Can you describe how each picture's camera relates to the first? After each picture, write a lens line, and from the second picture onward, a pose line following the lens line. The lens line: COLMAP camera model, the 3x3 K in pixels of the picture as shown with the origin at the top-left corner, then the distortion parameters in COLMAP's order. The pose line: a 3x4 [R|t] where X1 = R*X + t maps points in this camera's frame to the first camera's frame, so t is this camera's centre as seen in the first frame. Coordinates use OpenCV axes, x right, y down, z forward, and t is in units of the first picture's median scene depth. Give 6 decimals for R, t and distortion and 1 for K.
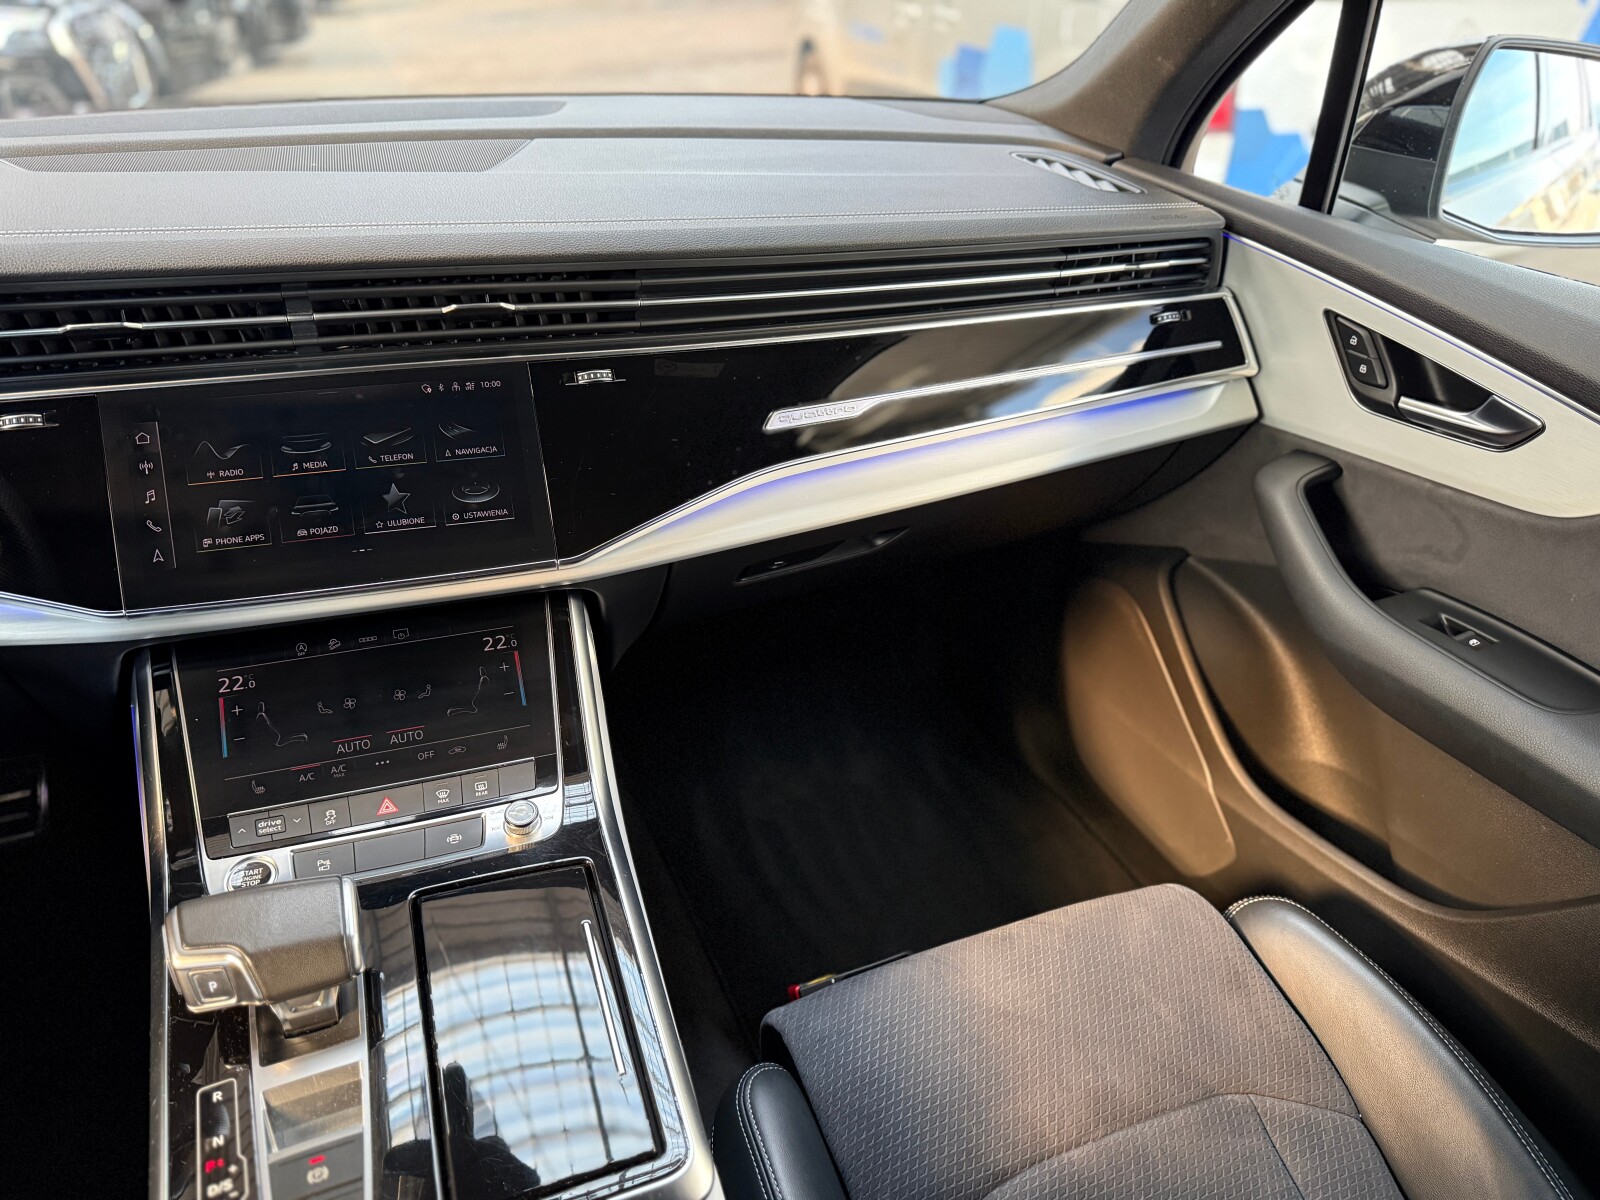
lens RADIAL K [[1087.1, 0, 792.8], [0, 1087.1, 620.4], [0, 0, 1]] dist [0.052345, -0.115168]
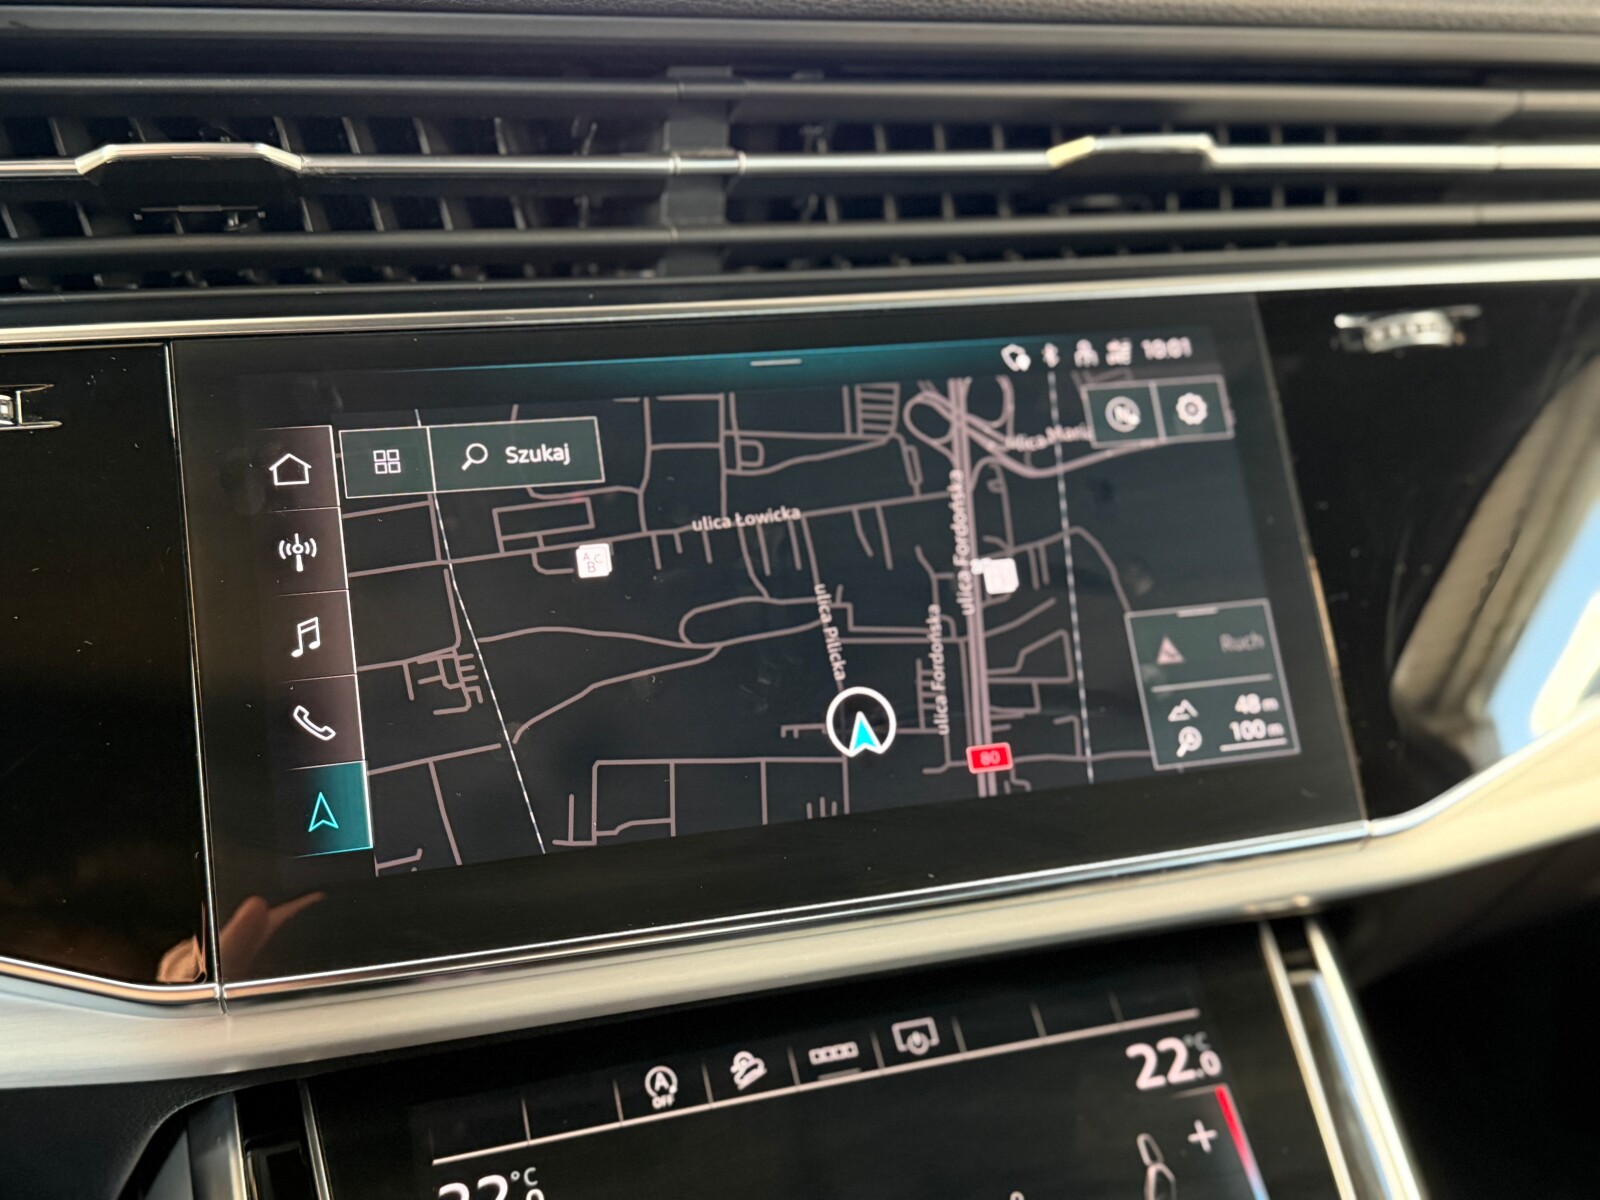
lens RADIAL K [[1723.6, 0, 805.7], [0, 1723.6, 599.9], [0, 0, 1]] dist [0.164173, -0.484155]
pose [[0.999987, -0.002866, -0.004151, -0.410269], [0.002070, 0.983564, -0.180550, -0.025607], [0.004601, 0.180539, 0.983557, 0.444212]]
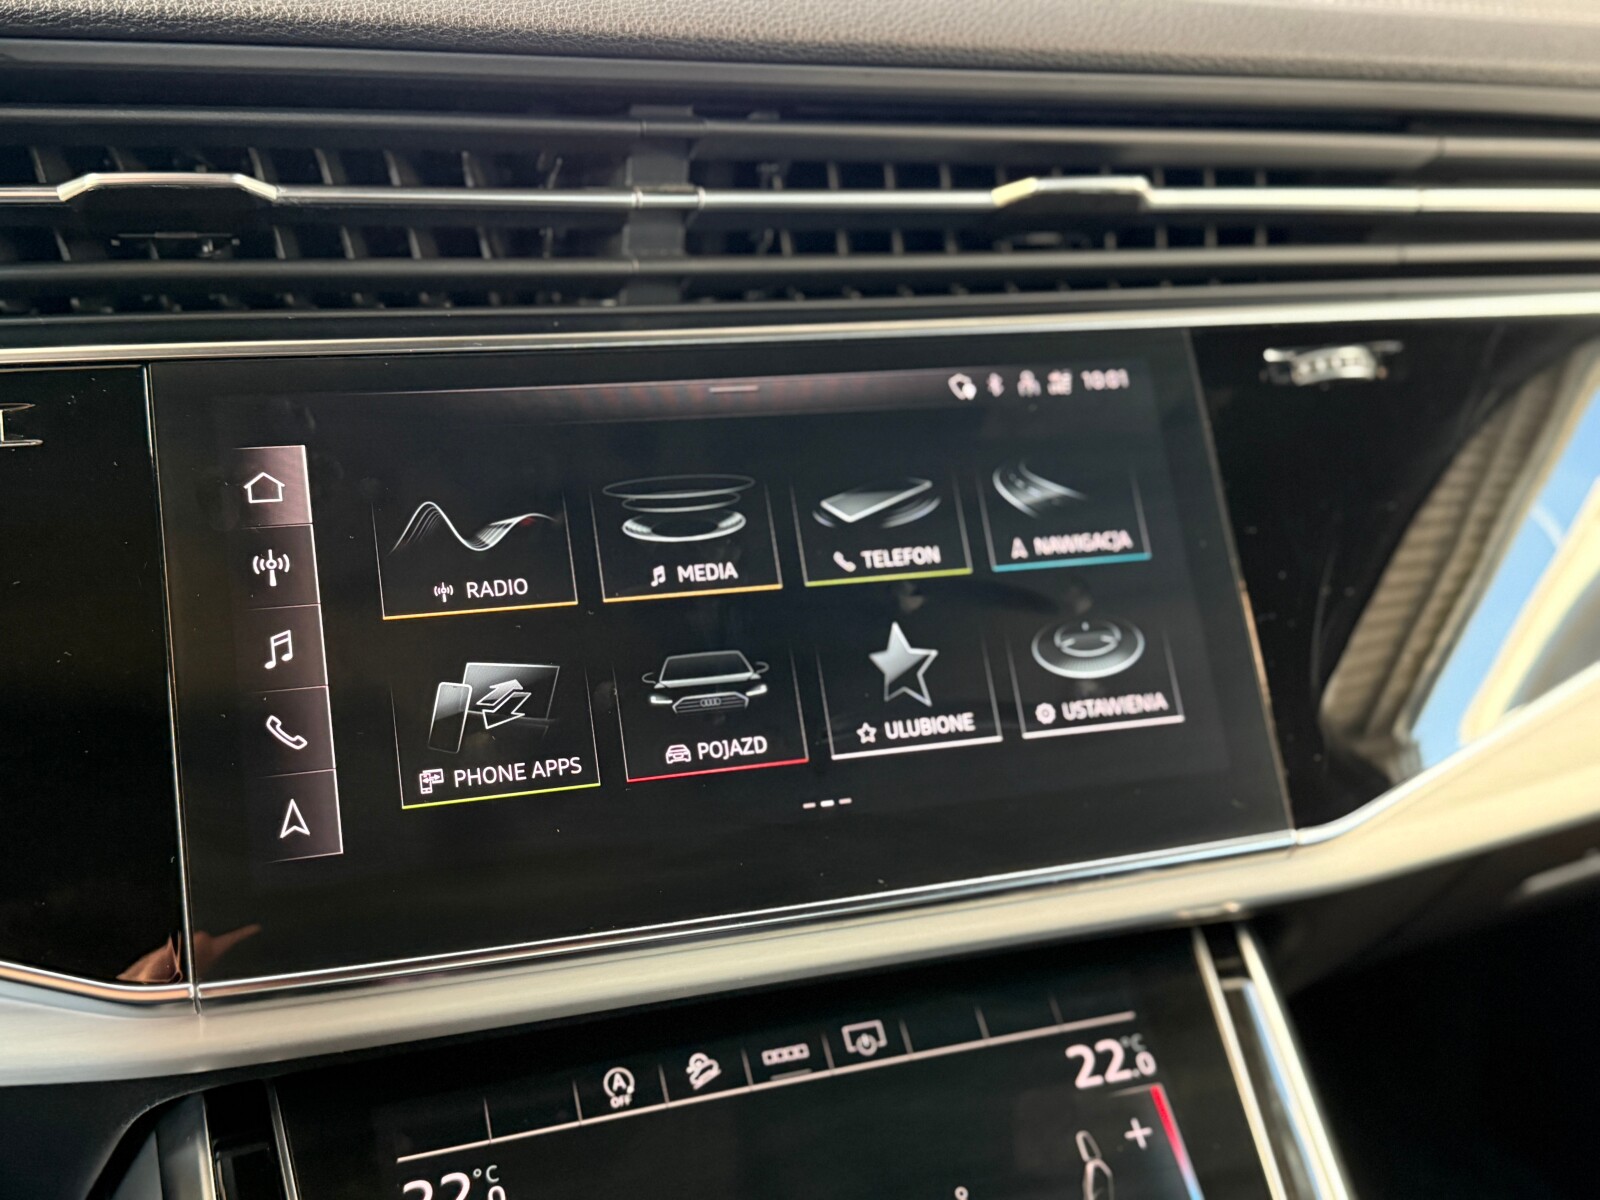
lens RADIAL K [[1723.6, 0, 805.7], [0, 1723.6, 599.9], [0, 0, 1]] dist [0.164173, -0.484155]
pose [[0.999547, 0.001855, 0.030055, -0.415151], [0.004093, 0.980469, -0.196629, -0.017488], [-0.029833, 0.196663, 0.980017, 0.421822]]
